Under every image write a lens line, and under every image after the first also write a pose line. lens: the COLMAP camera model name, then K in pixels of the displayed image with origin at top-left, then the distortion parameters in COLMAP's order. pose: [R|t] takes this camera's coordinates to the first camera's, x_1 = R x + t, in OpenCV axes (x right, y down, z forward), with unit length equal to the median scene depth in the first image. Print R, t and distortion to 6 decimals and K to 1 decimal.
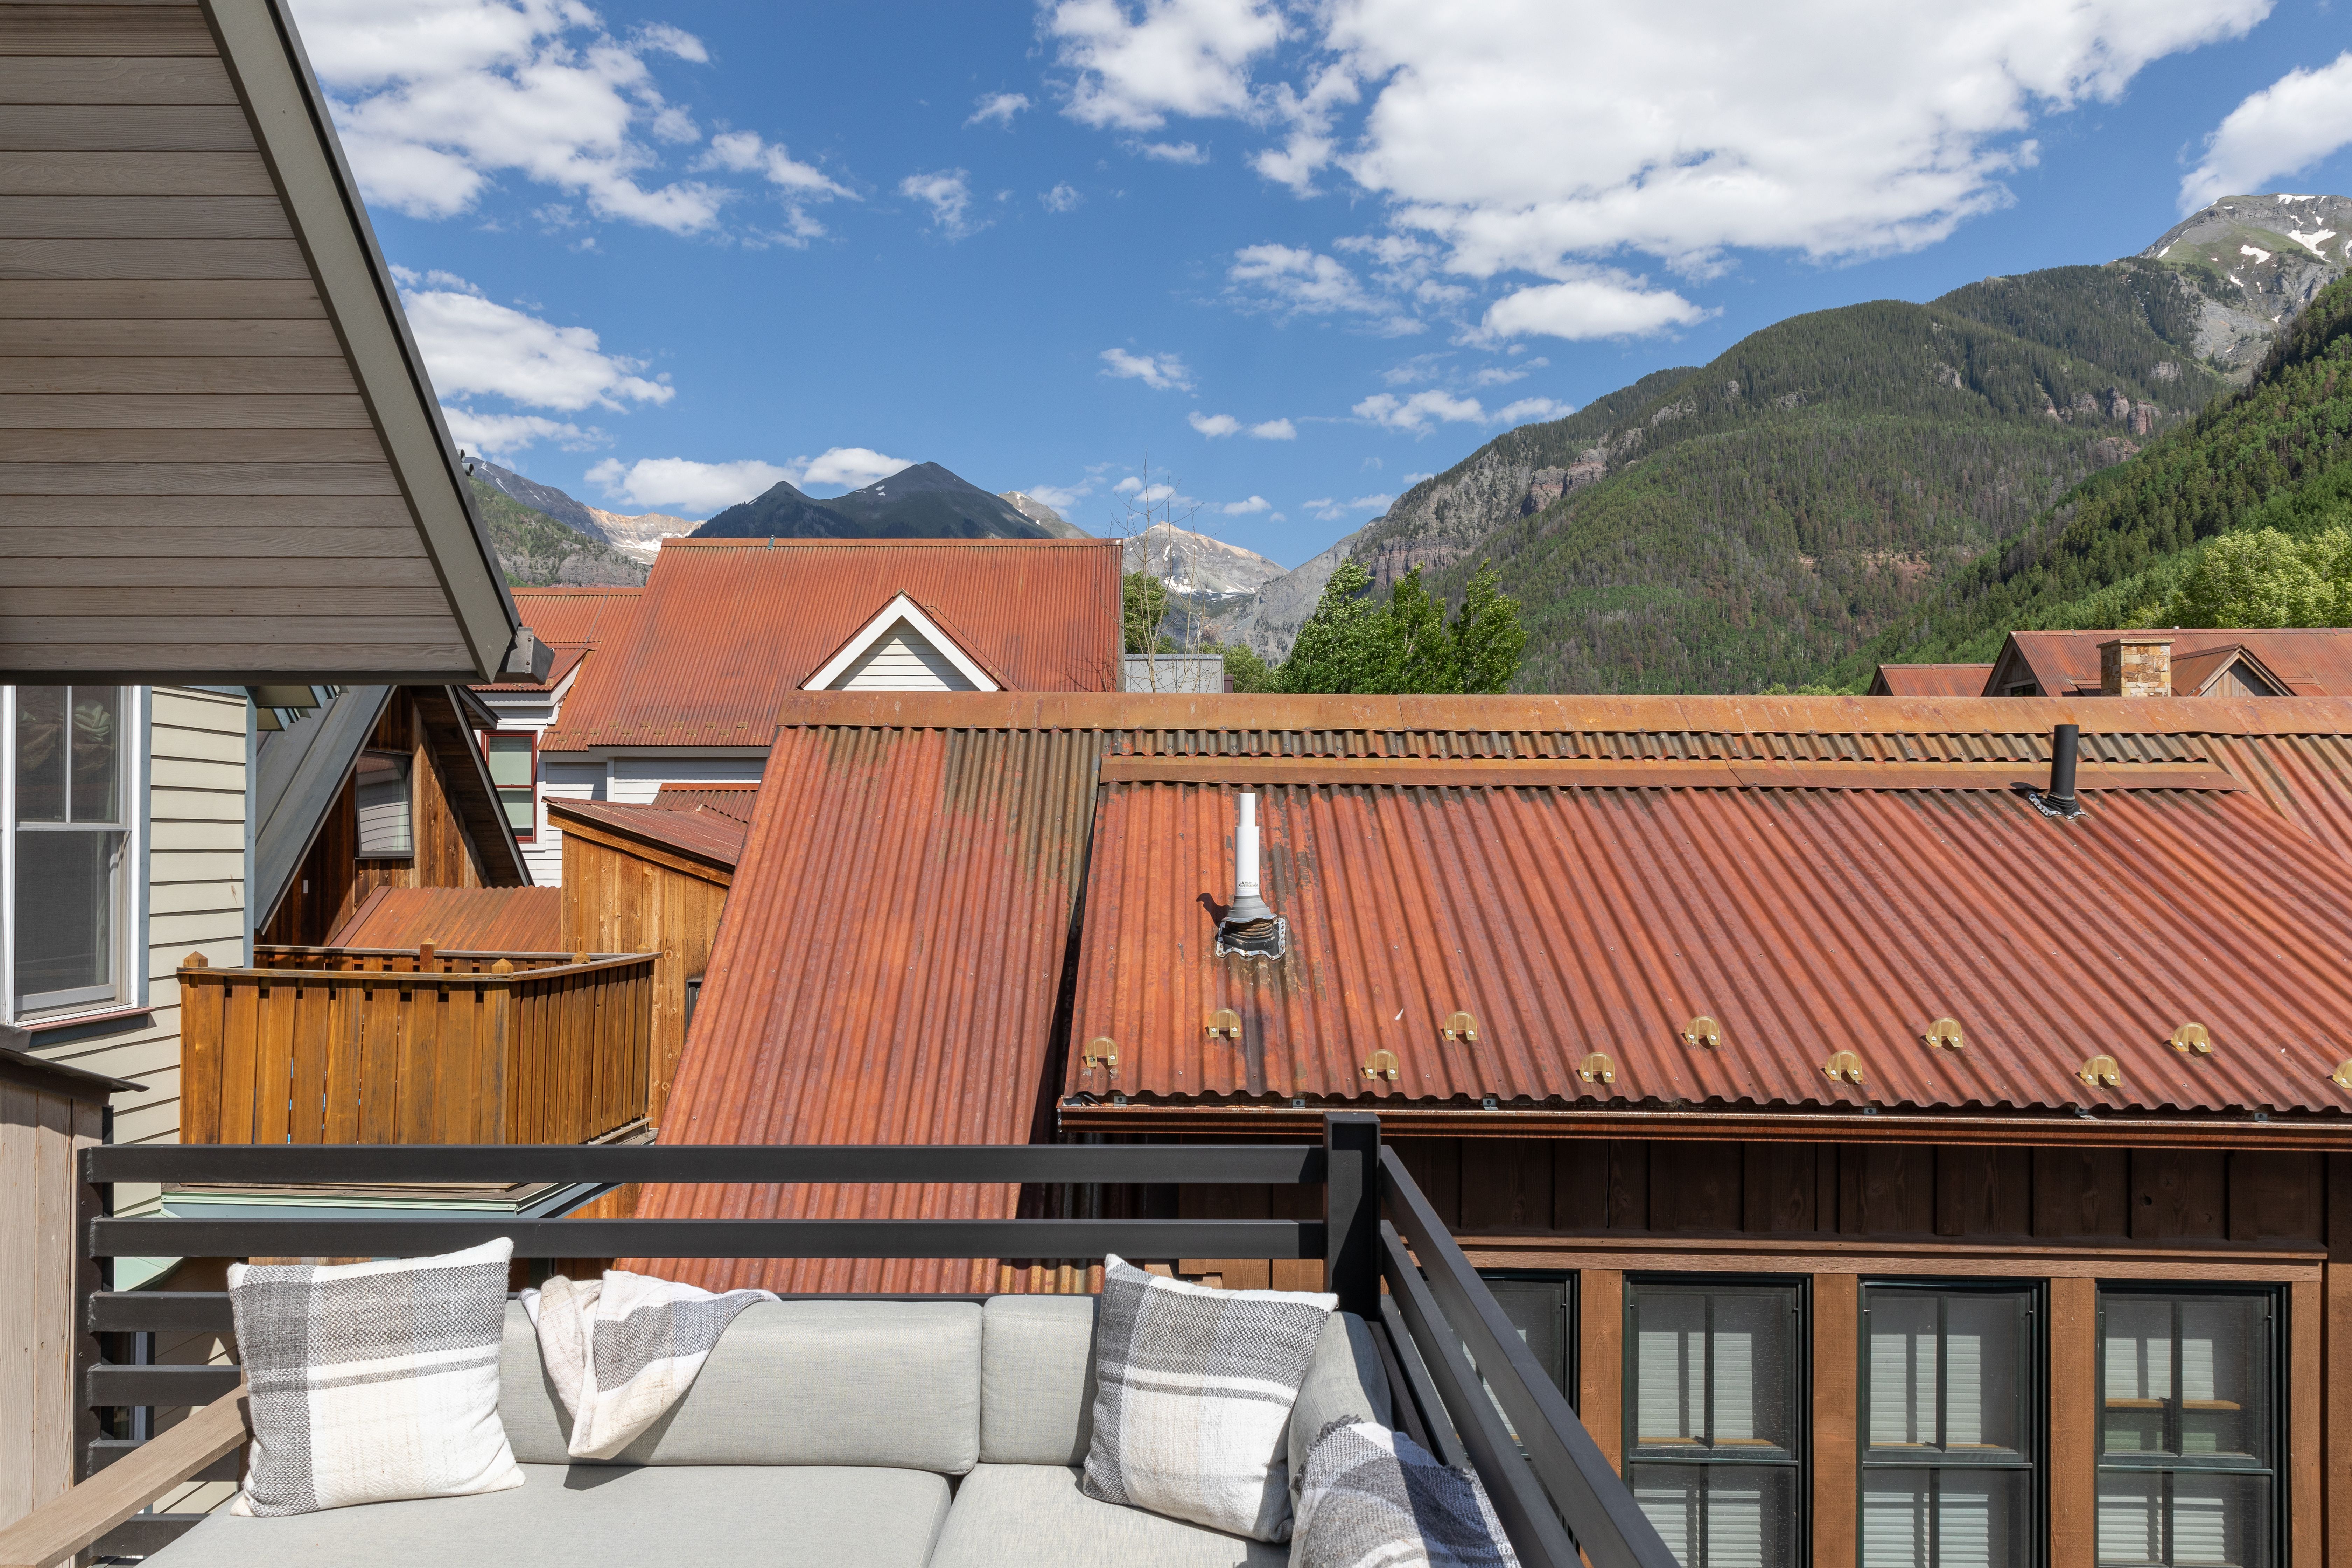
lens RADIAL K [[1595.1, 0, 1239.9], [0, 1595.1, 857.1], [0, 0, 1]] dist [0.025714, 0.001421]
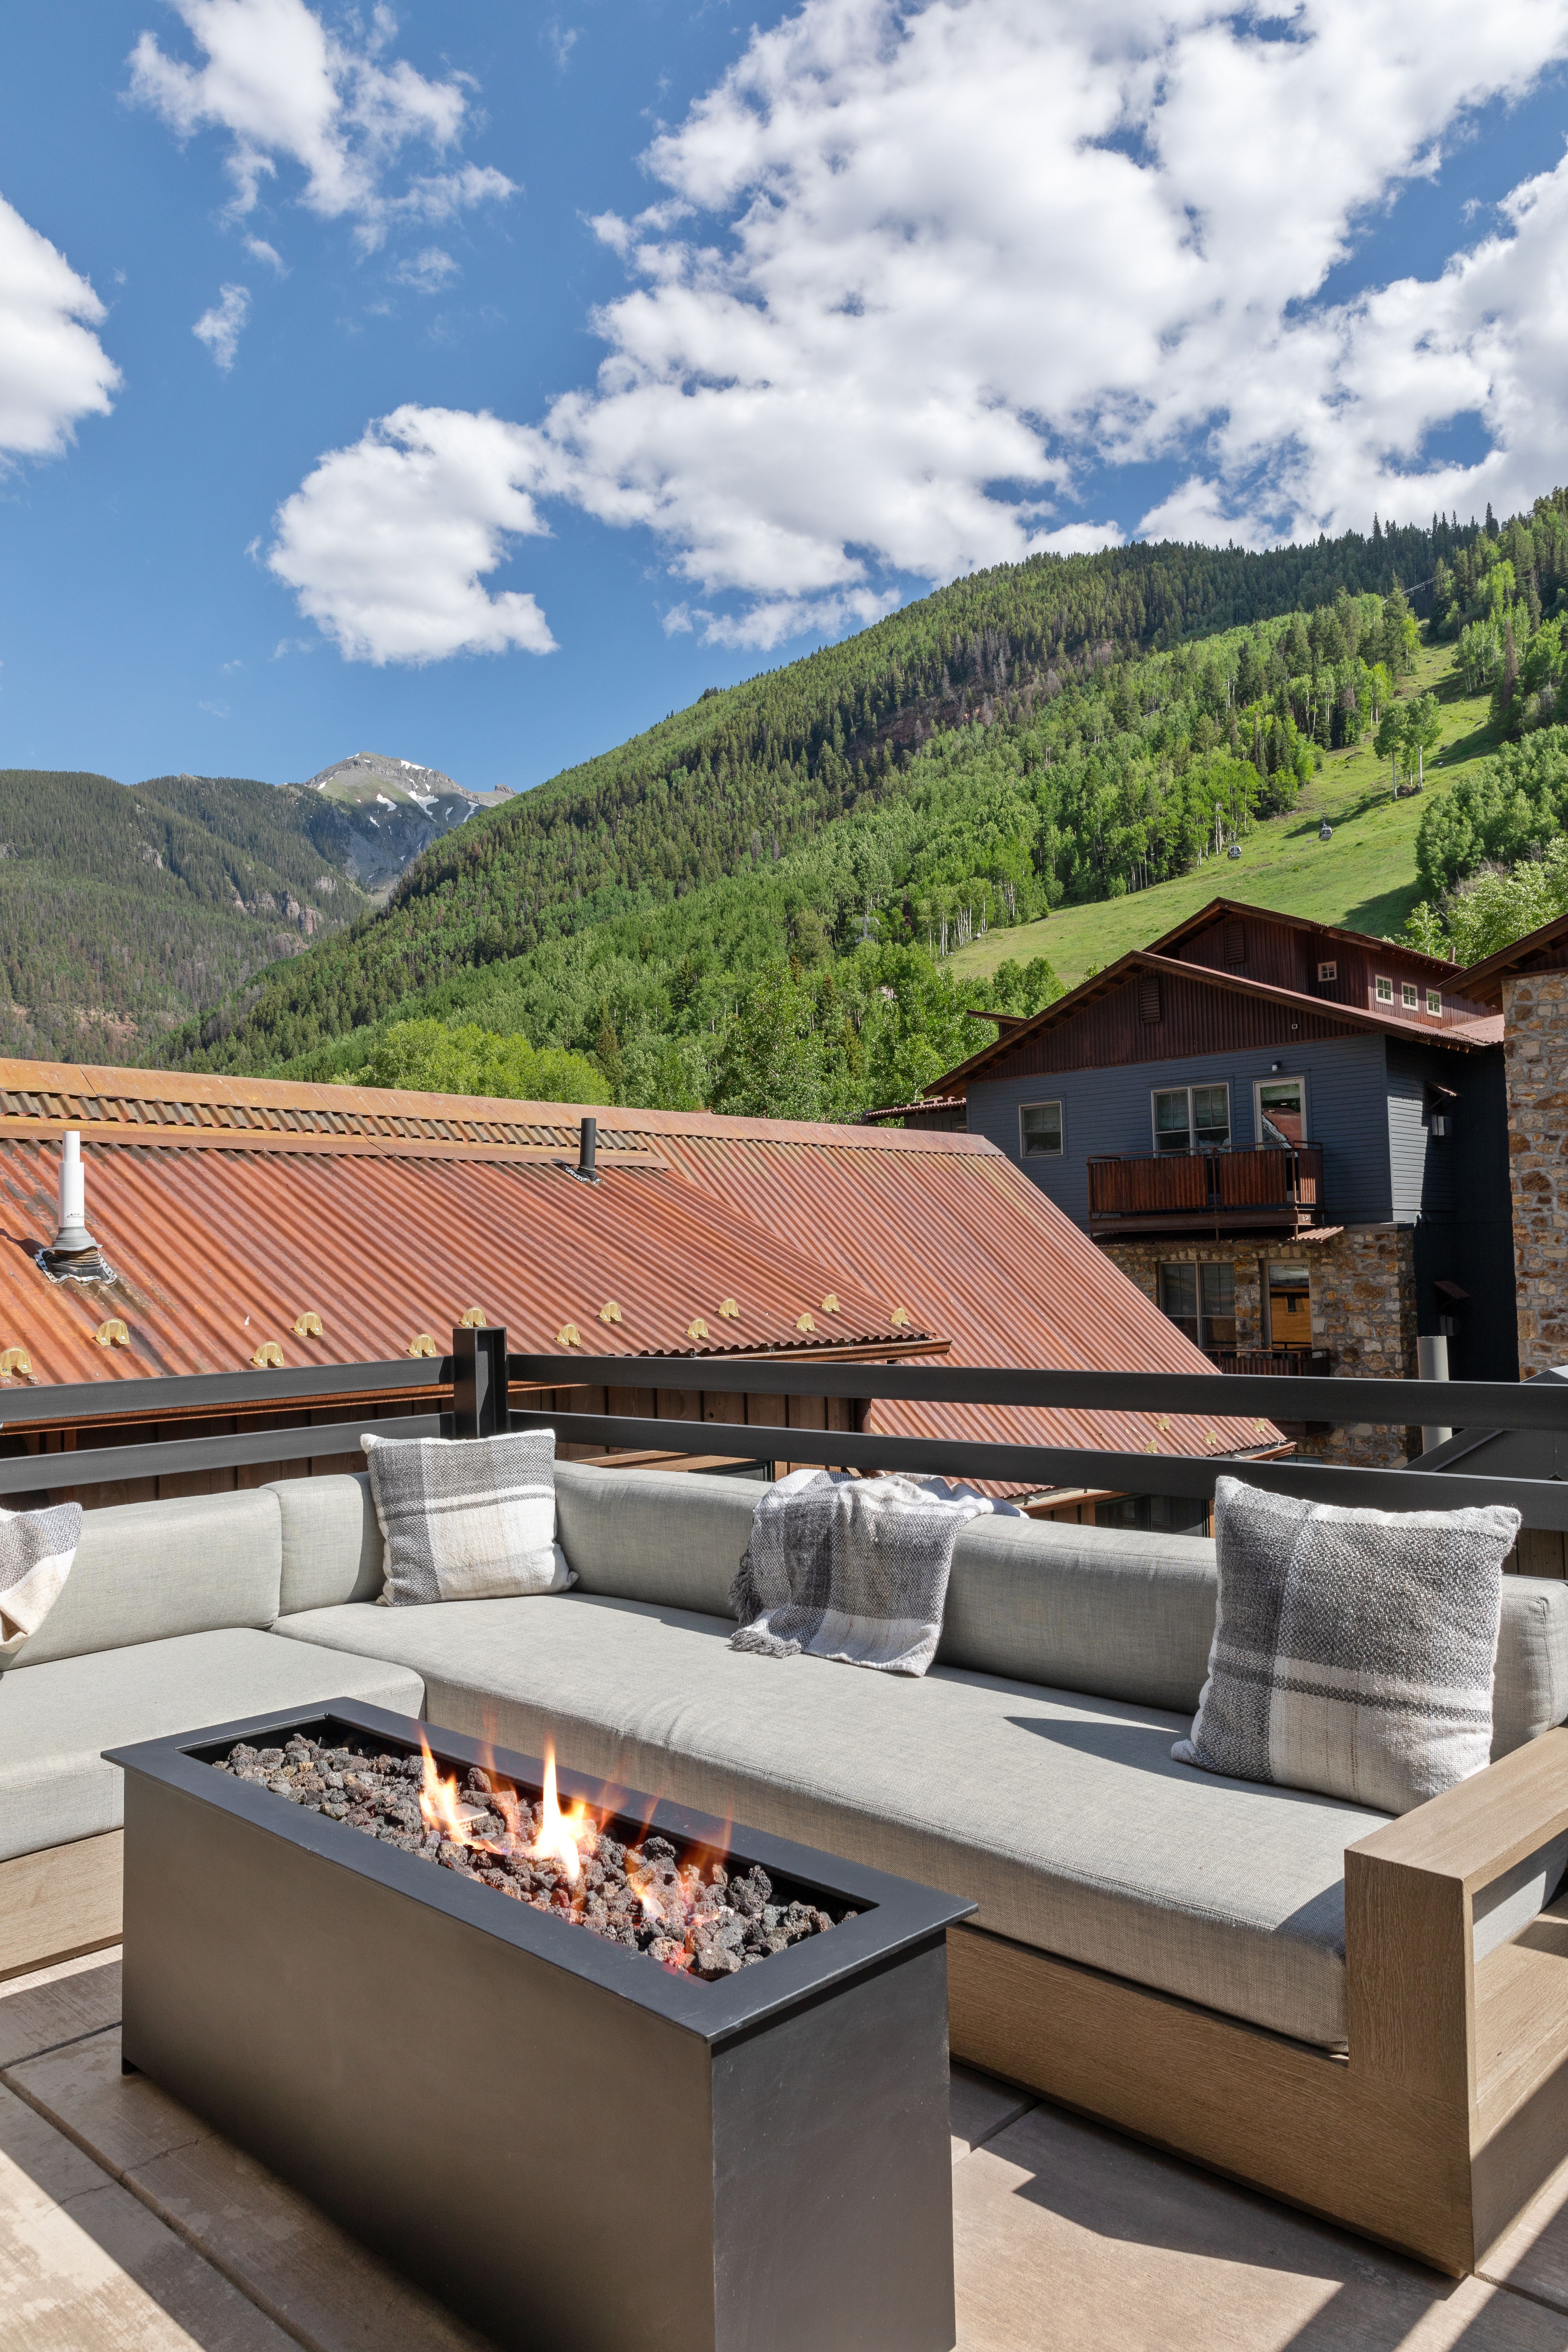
lens RADIAL K [[1595.1, 0, 682.6], [0, 1595.1, 1275.5], [0, 0, 1]] dist [0.025714, 0.001421]
pose [[0.696768, -0.016376, 0.717110, -0.098144], [0.039414, 0.999103, -0.015480, 0.018210], [-0.716213, 0.039050, 0.696789, -0.009159]]
